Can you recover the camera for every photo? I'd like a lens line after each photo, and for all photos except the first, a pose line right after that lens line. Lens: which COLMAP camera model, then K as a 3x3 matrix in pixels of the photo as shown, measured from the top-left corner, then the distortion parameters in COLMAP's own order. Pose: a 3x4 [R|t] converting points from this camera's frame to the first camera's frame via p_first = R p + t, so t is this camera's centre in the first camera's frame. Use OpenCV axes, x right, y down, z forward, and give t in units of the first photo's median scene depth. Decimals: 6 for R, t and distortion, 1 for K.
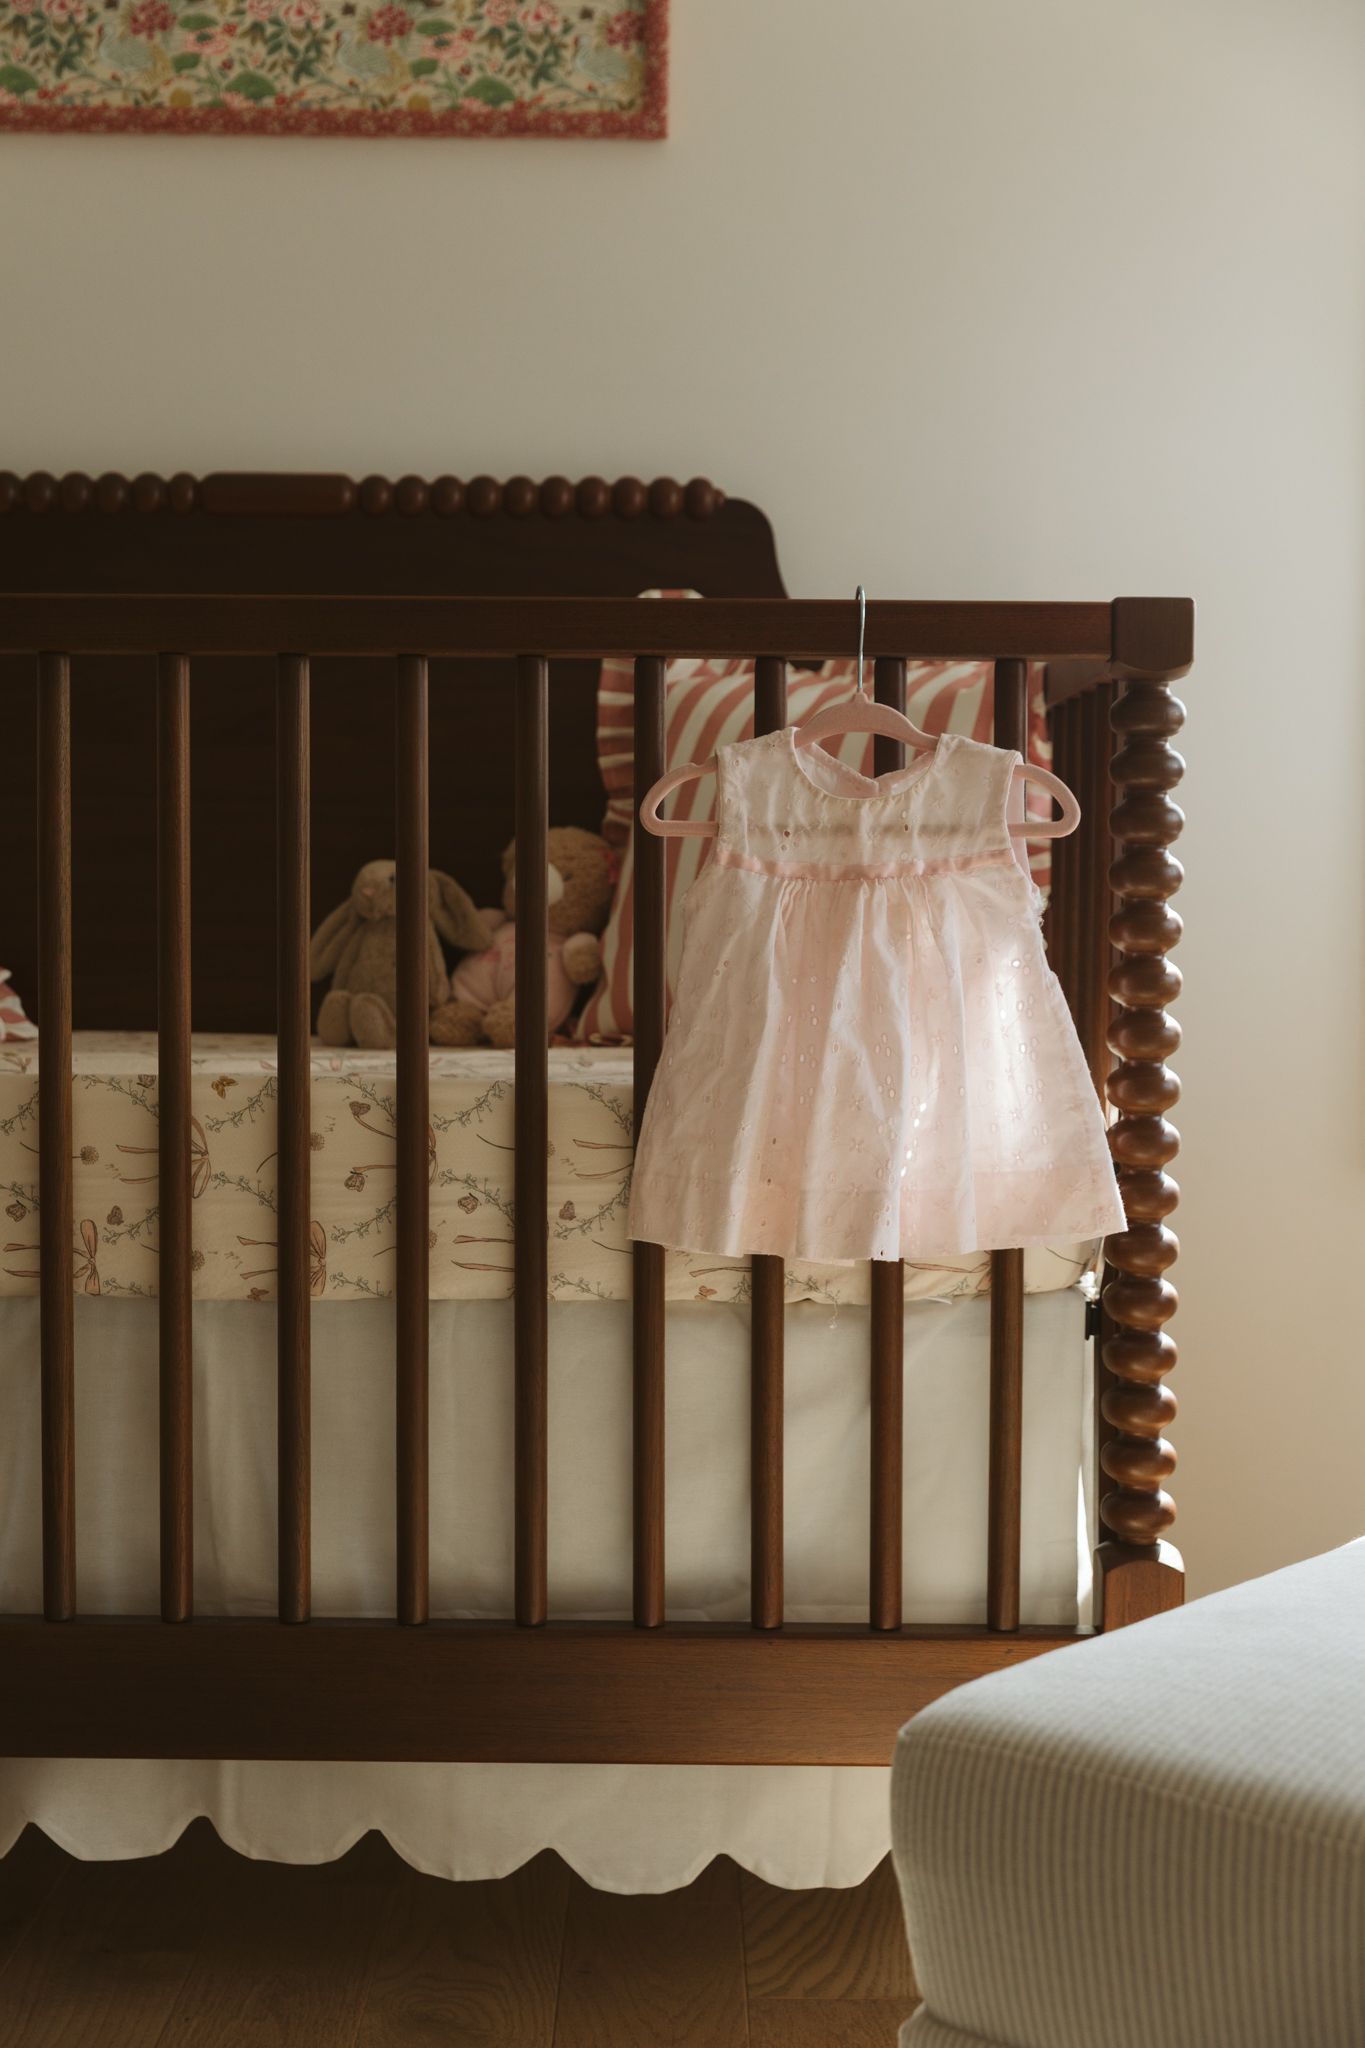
lens RADIAL K [[2743.1, 0, 685.7], [0, 2743.1, 1042.1], [0, 0, 1]] dist [-0.001665, 0.000000]
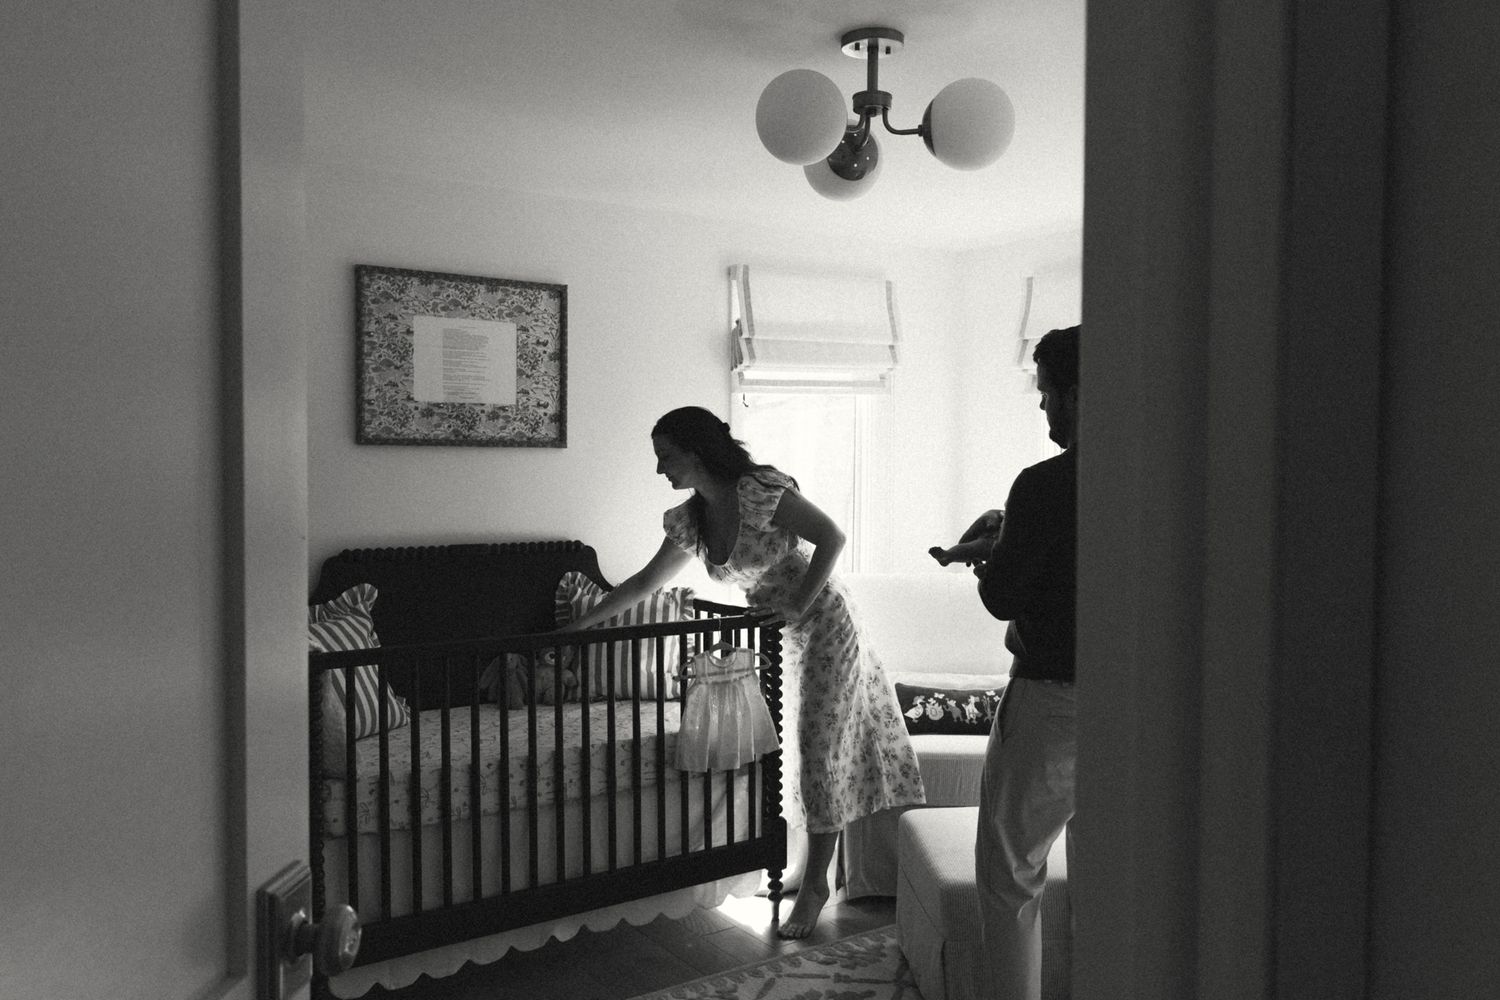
lens RADIAL K [[1165.7, 0, 756.1], [0, 1165.7, 509.5], [0, 0, 1]] dist [0.017289, -0.008718]
pose [[0.812589, -0.030848, 0.582020, -0.714559], [0.034086, 0.999404, 0.005381, -0.247403], [-0.581840, 0.015466, 0.813157, -0.420043]]
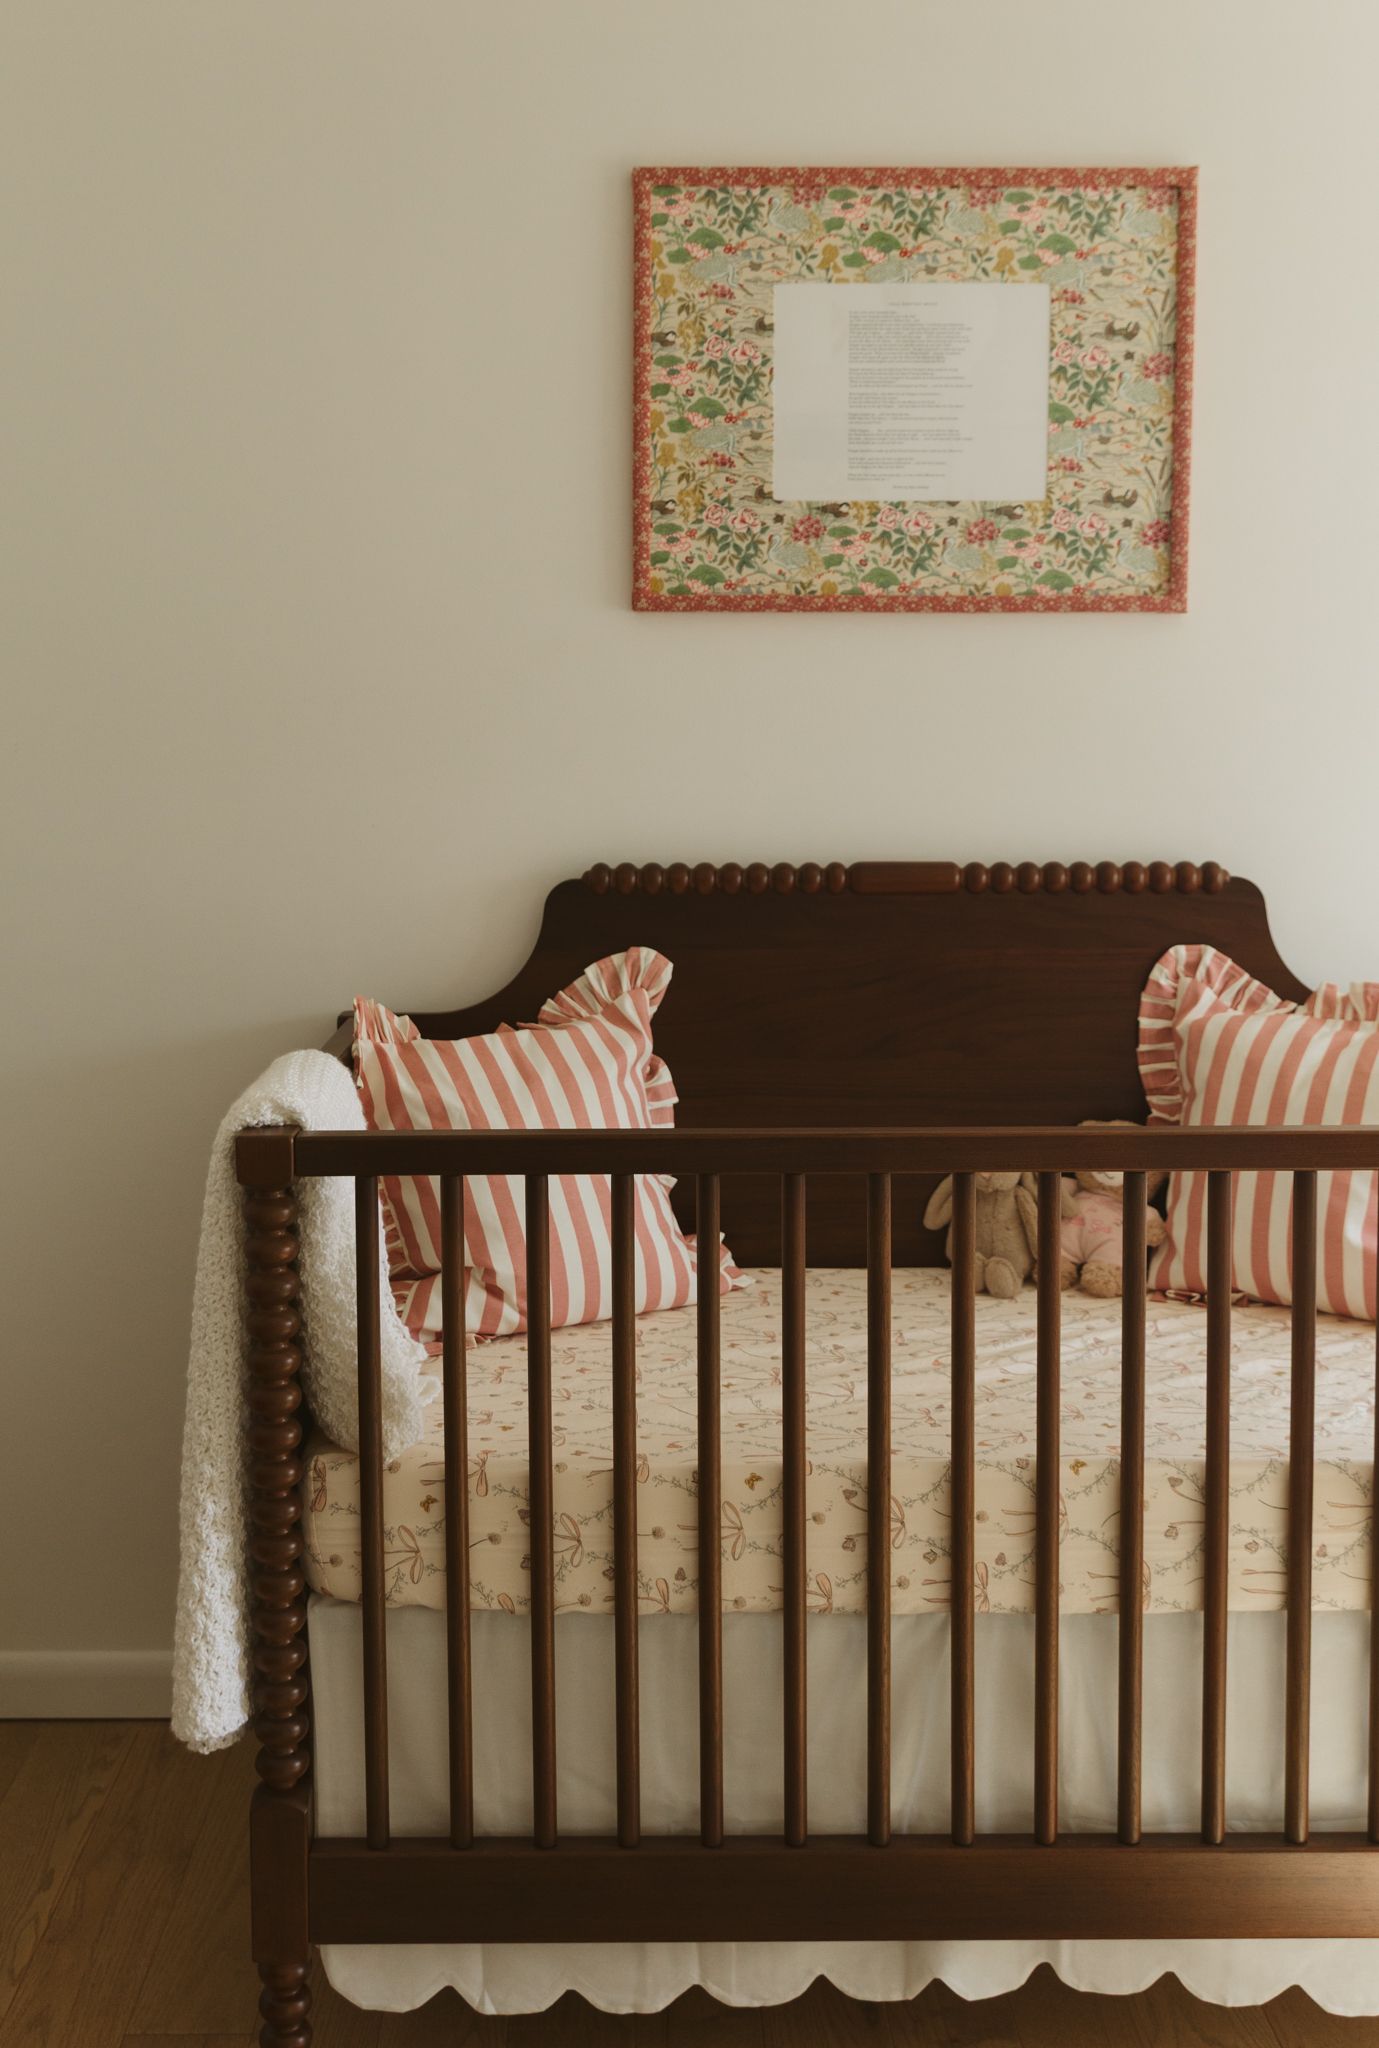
lens RADIAL K [[2055.7, 0, 663.7], [0, 2055.7, 890.5], [0, 0, 1]] dist [0.001322, 0.000000]
pose [[0.999804, -0.014619, 0.013382, -0.283668], [0.014120, 0.999227, 0.036690, -0.232977], [-0.013908, -0.036494, 0.999237, -0.026818]]
